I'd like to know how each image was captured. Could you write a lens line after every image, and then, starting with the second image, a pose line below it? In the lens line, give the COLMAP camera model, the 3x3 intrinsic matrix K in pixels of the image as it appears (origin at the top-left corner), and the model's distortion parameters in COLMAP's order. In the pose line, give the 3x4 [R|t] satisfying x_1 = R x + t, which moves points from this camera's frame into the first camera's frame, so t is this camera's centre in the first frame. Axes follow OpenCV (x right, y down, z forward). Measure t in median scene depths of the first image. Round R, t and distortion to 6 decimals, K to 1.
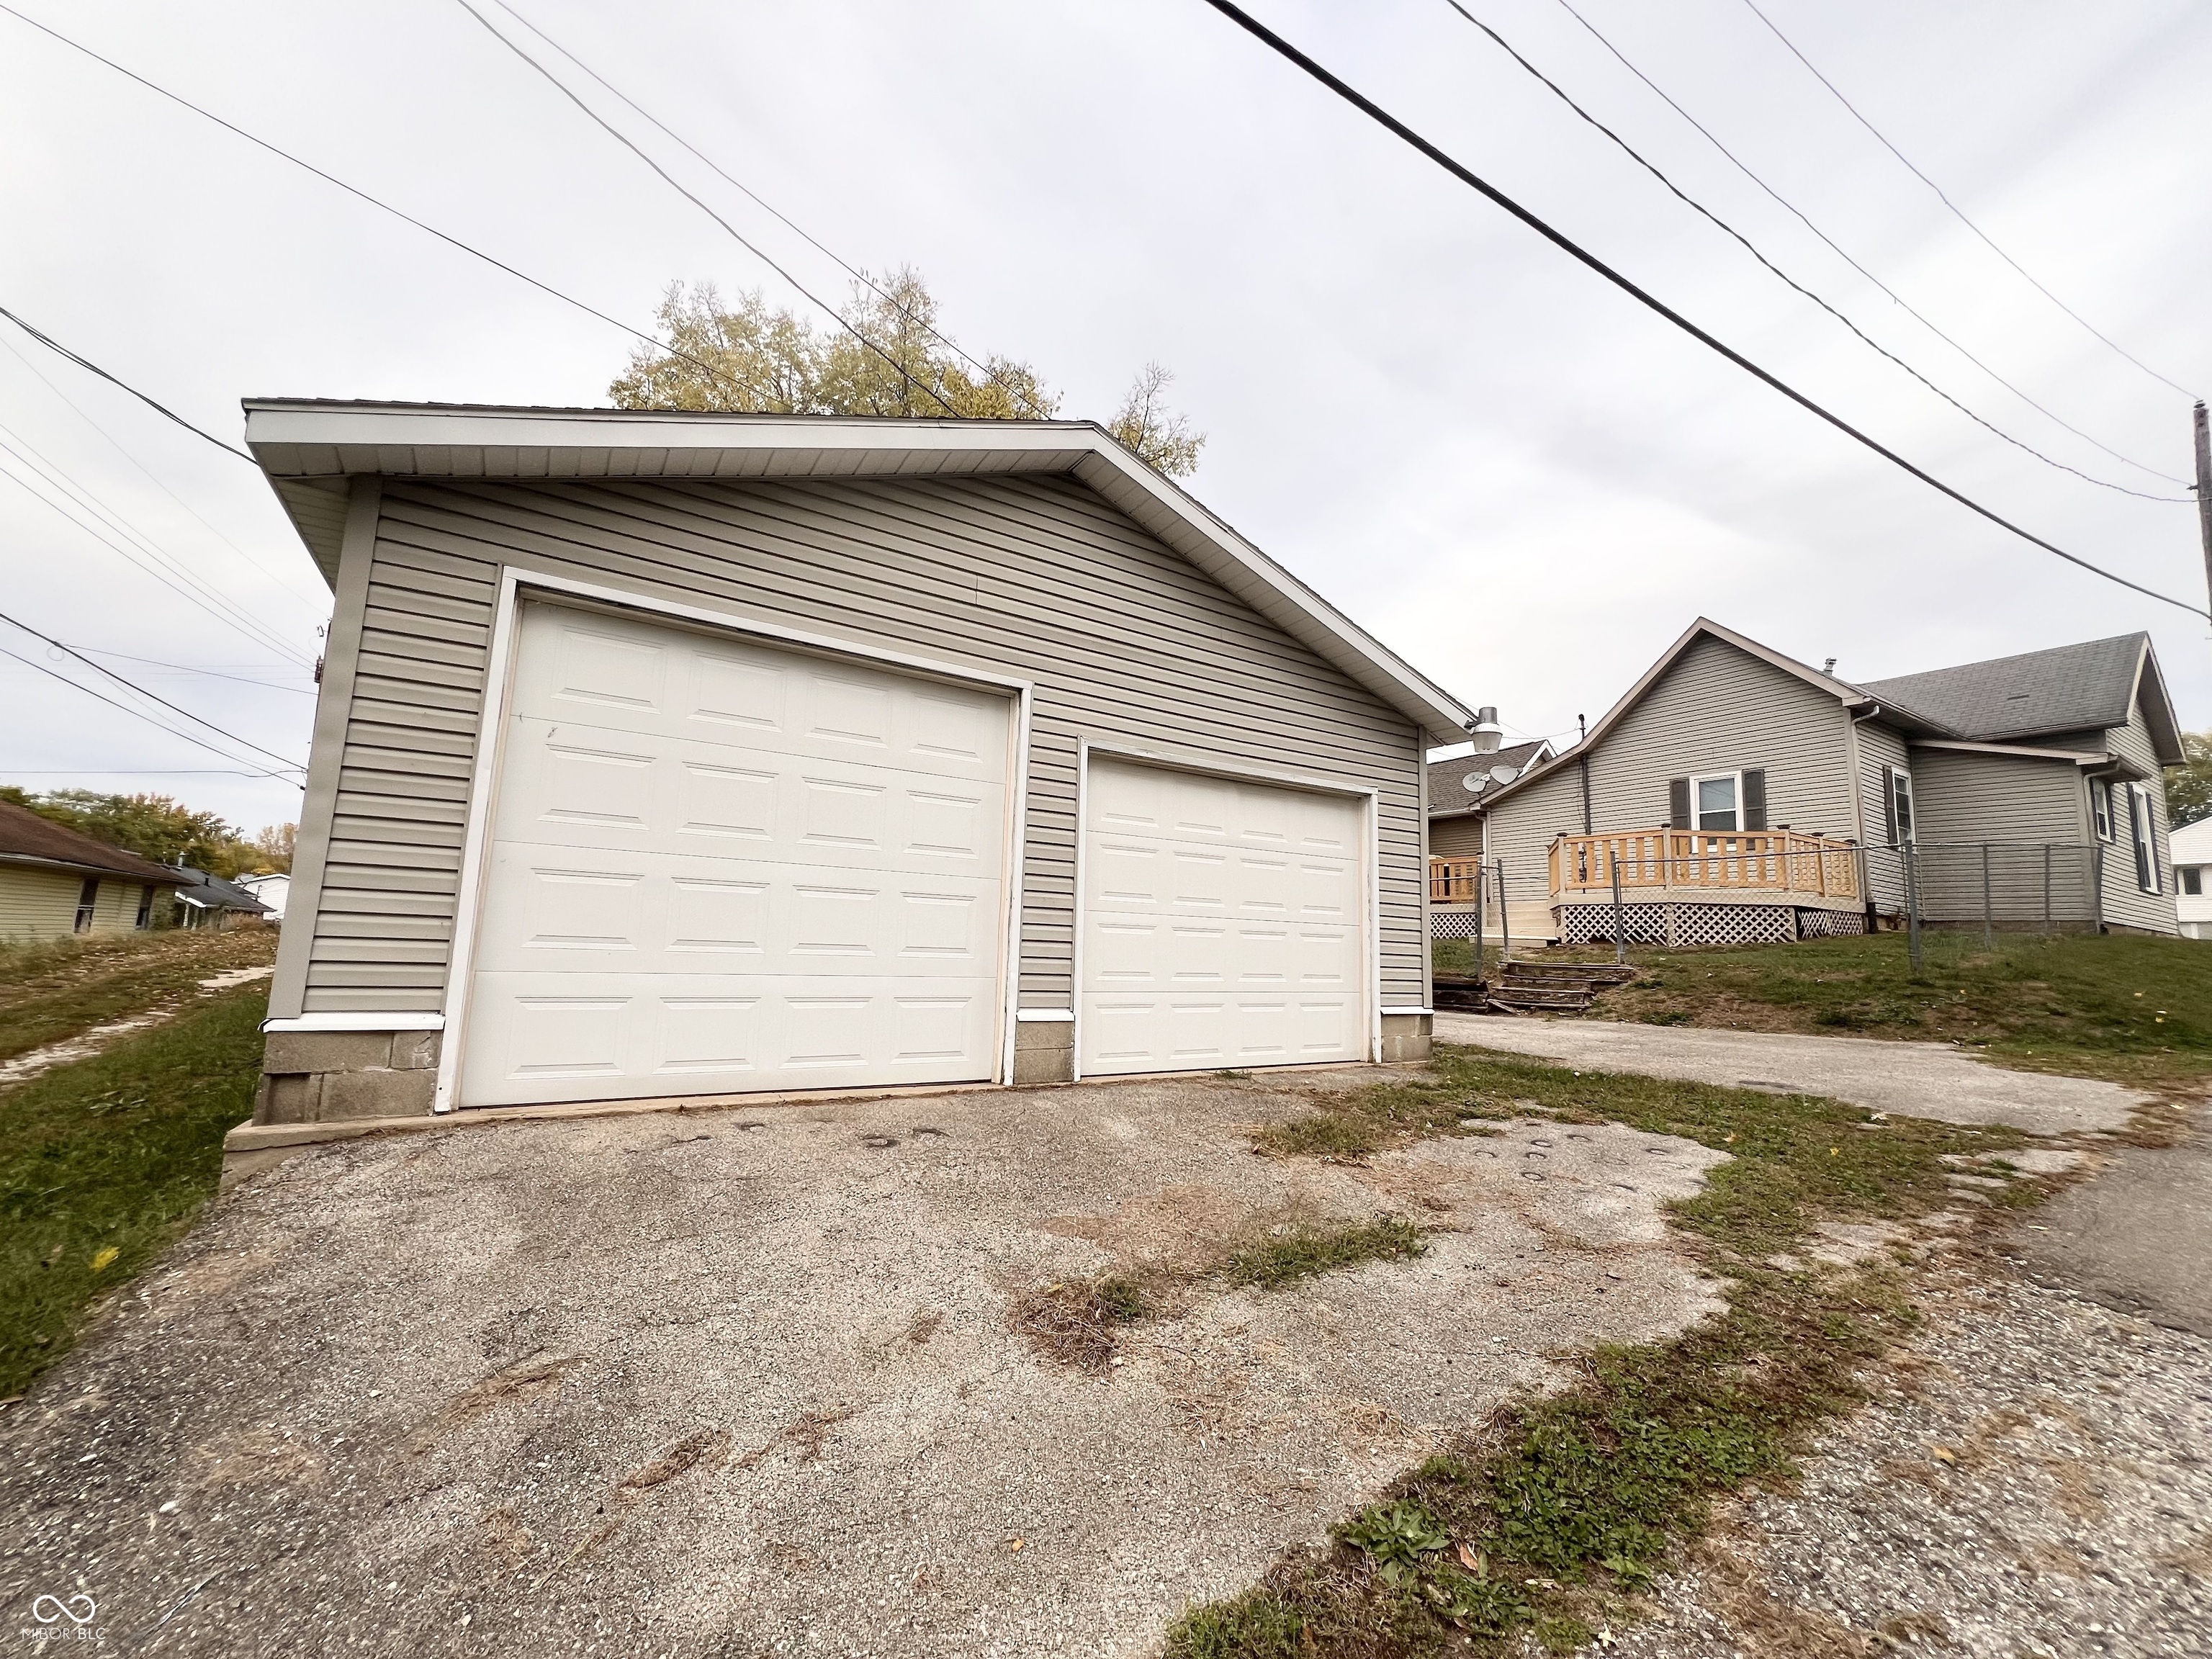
lens RADIAL K [[884.0, 0, 1112.5], [0, 884.0, 836.5], [0, 0, 1]] dist [-0.000861, 0.000584]
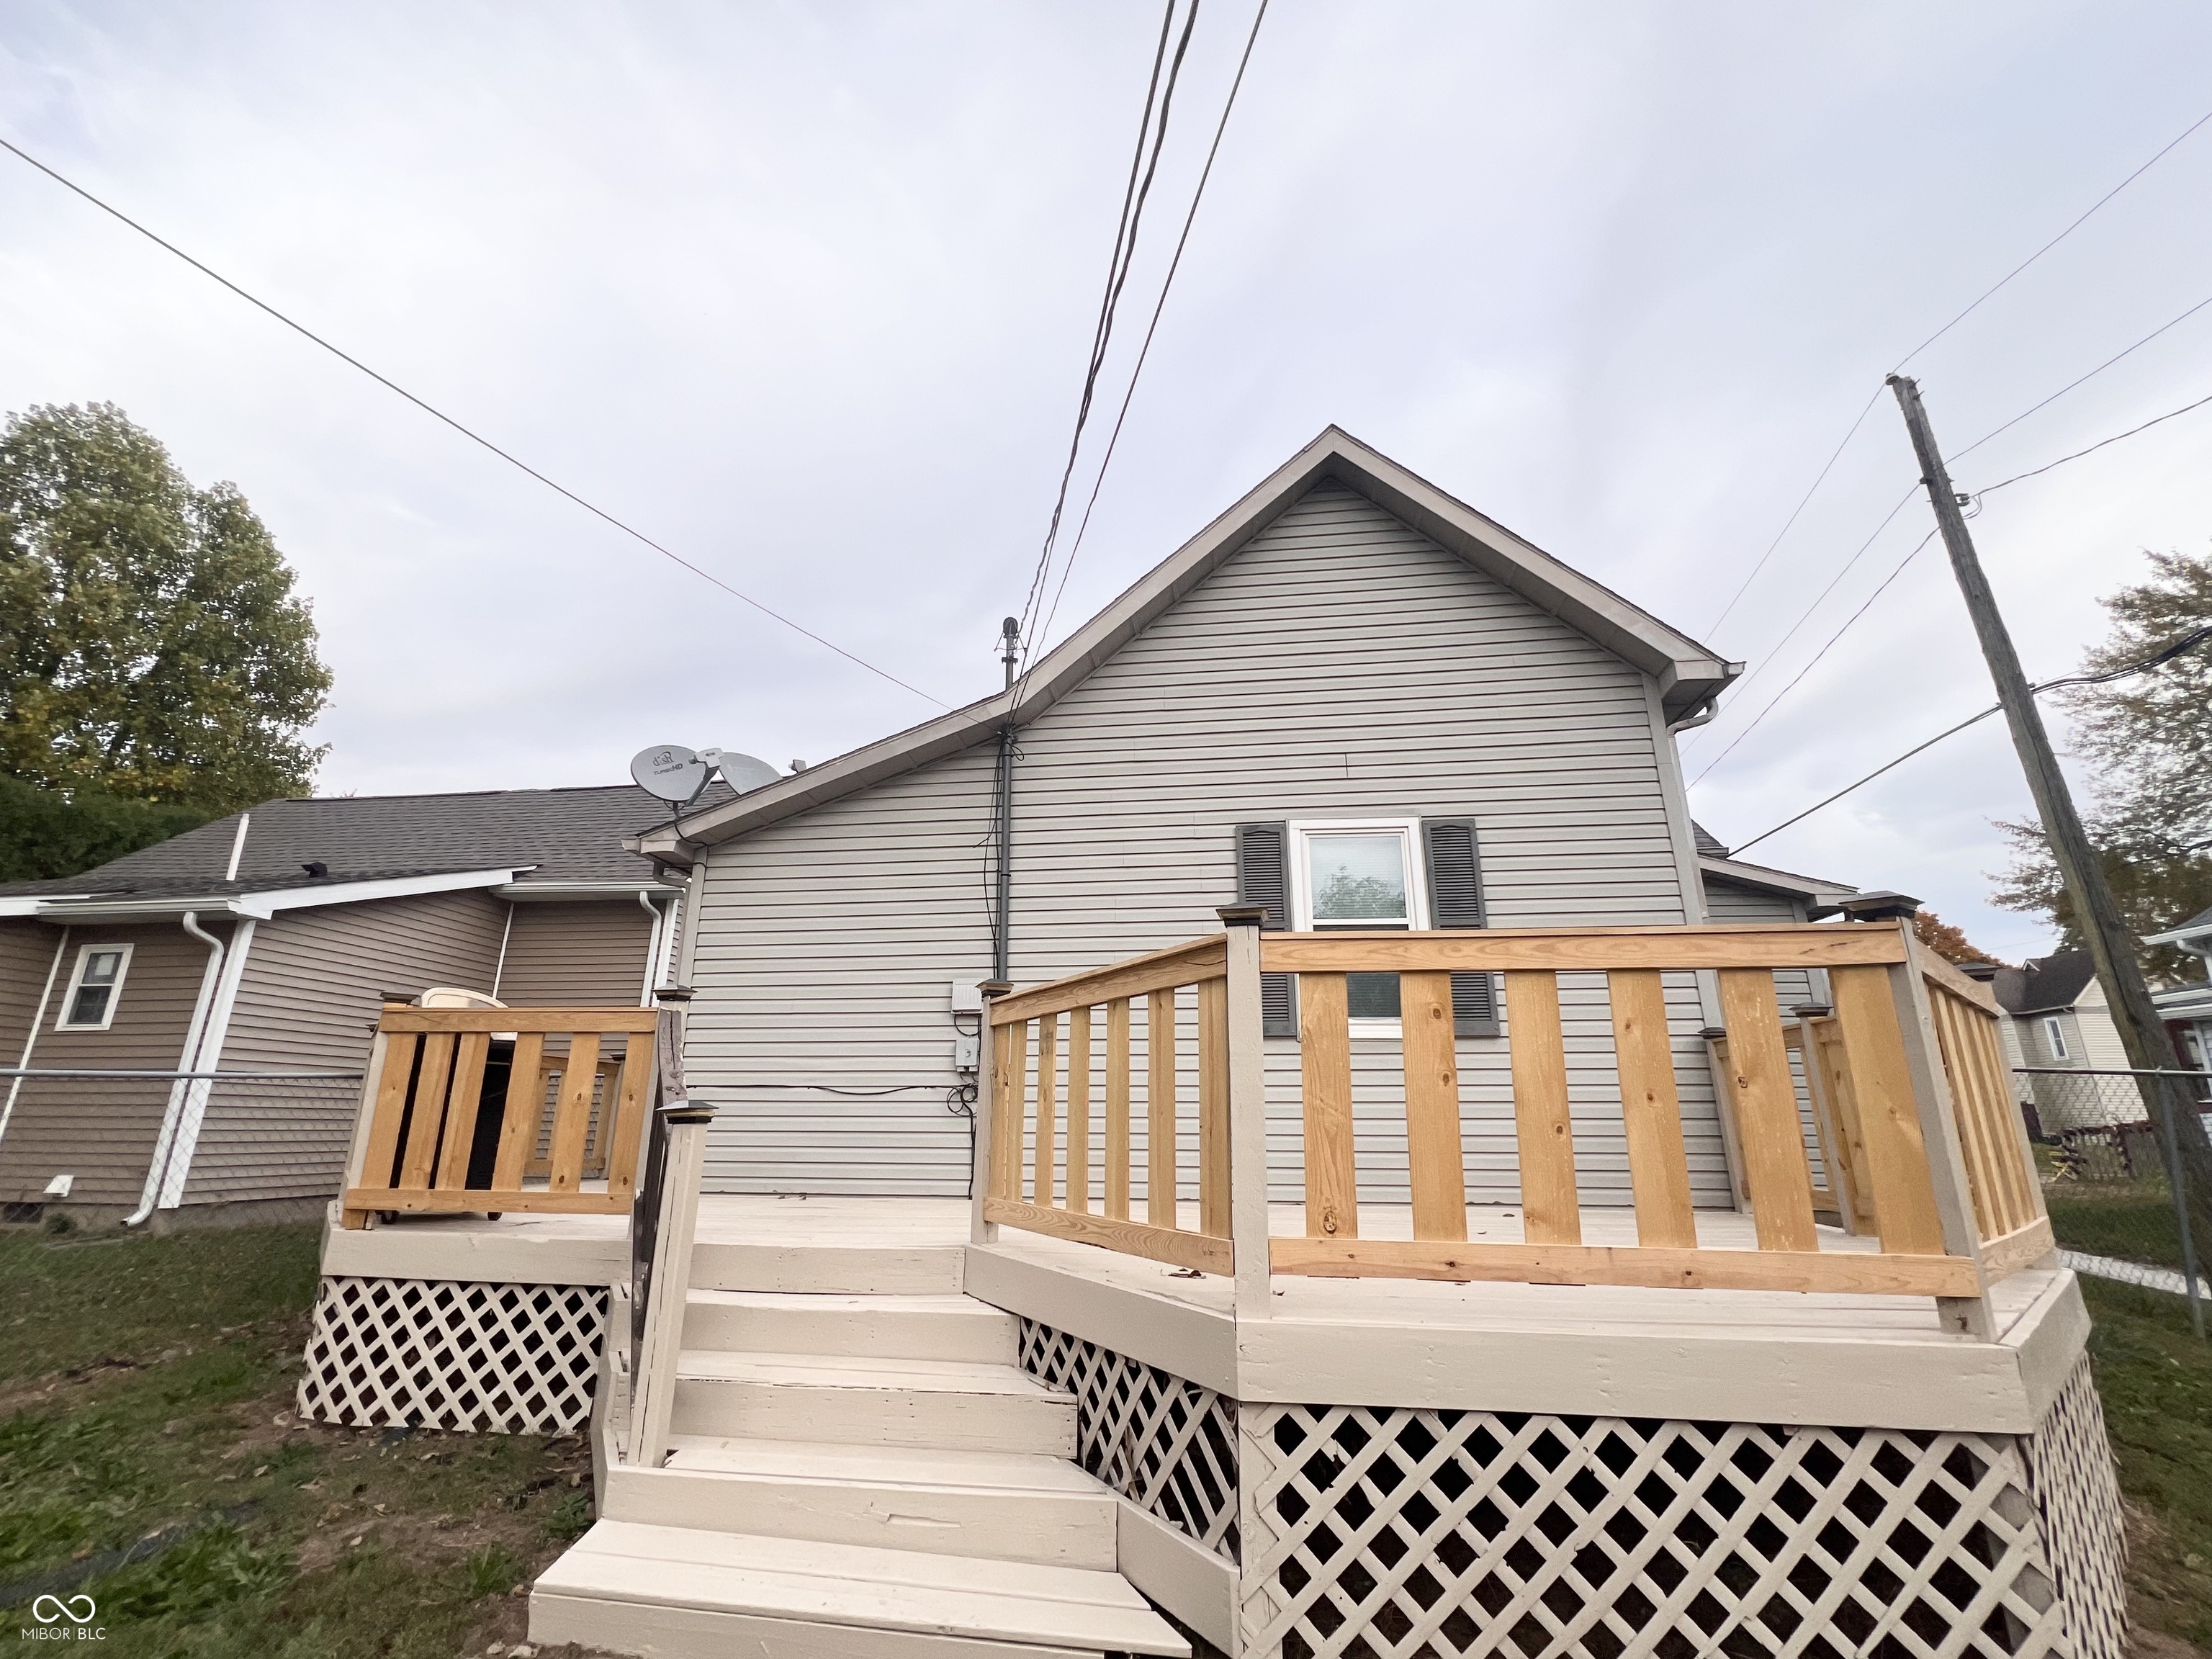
lens RADIAL K [[958.7, 0, 1116.3], [0, 958.7, 838.3], [0, 0, 1]] dist [0.000938, 0.000078]
pose [[0.639665, 0.188685, 0.745135, 0.761964], [-0.080167, 0.980493, -0.179463, 0.036585], [-0.764462, 0.055061, 0.642313, 1.922597]]
